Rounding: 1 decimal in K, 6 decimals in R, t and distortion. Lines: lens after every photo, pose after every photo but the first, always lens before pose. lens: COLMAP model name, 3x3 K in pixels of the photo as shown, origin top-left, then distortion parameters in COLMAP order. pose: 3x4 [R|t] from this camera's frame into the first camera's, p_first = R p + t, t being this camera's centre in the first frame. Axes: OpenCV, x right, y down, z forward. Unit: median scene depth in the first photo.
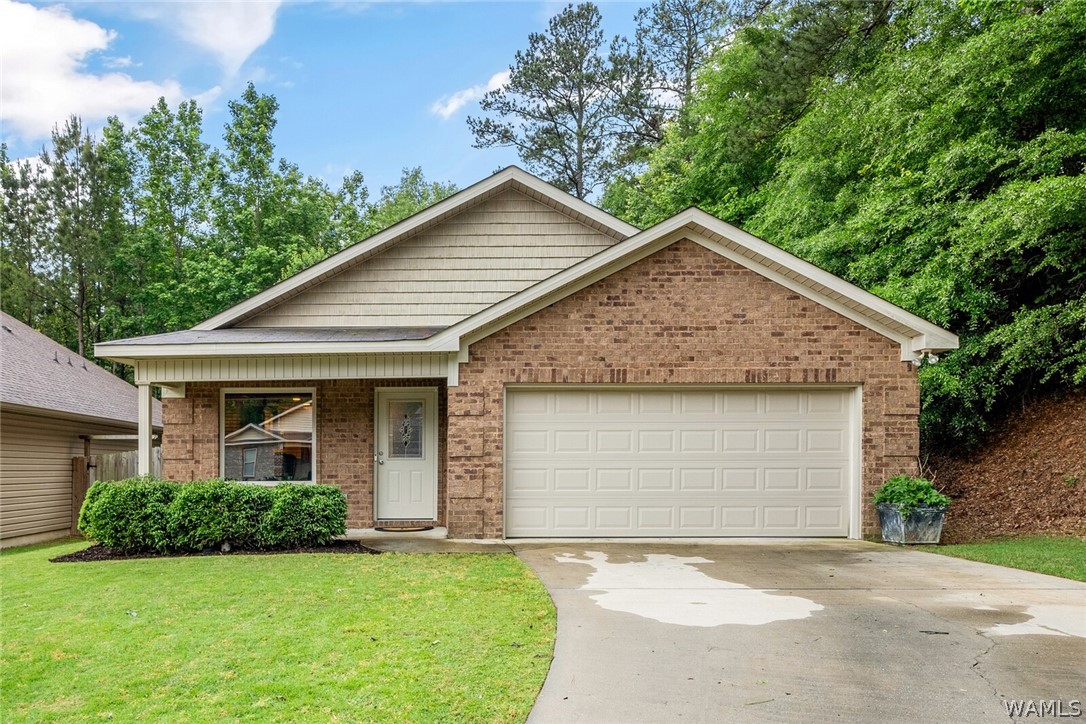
lens RADIAL K [[616.0, 0, 541.8], [0, 616.0, 352.3], [0, 0, 1]] dist [0.000194, -0.002164]
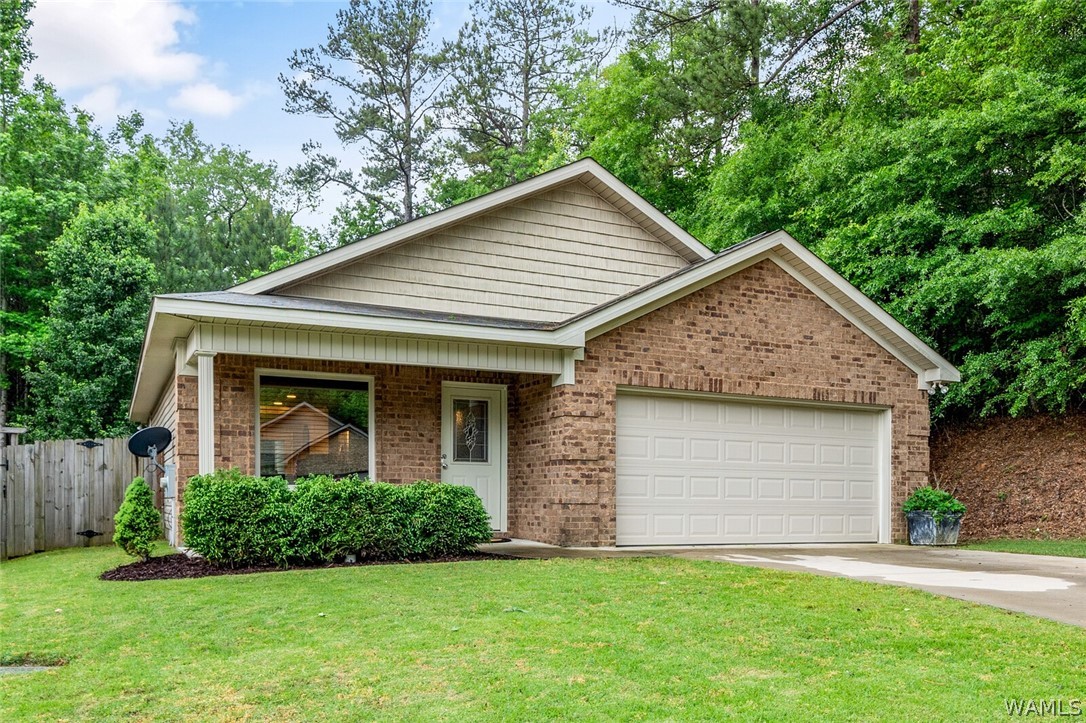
lens RADIAL K [[681.7, 0, 541.2], [0, 681.7, 371.6], [0, 0, 1]] dist [0.001949, 0.001118]
pose [[0.935641, 0.074629, 0.344974, -0.520879], [-0.074026, 0.997144, -0.014940, 0.052477], [-0.345104, -0.011558, 0.938493, 0.046583]]
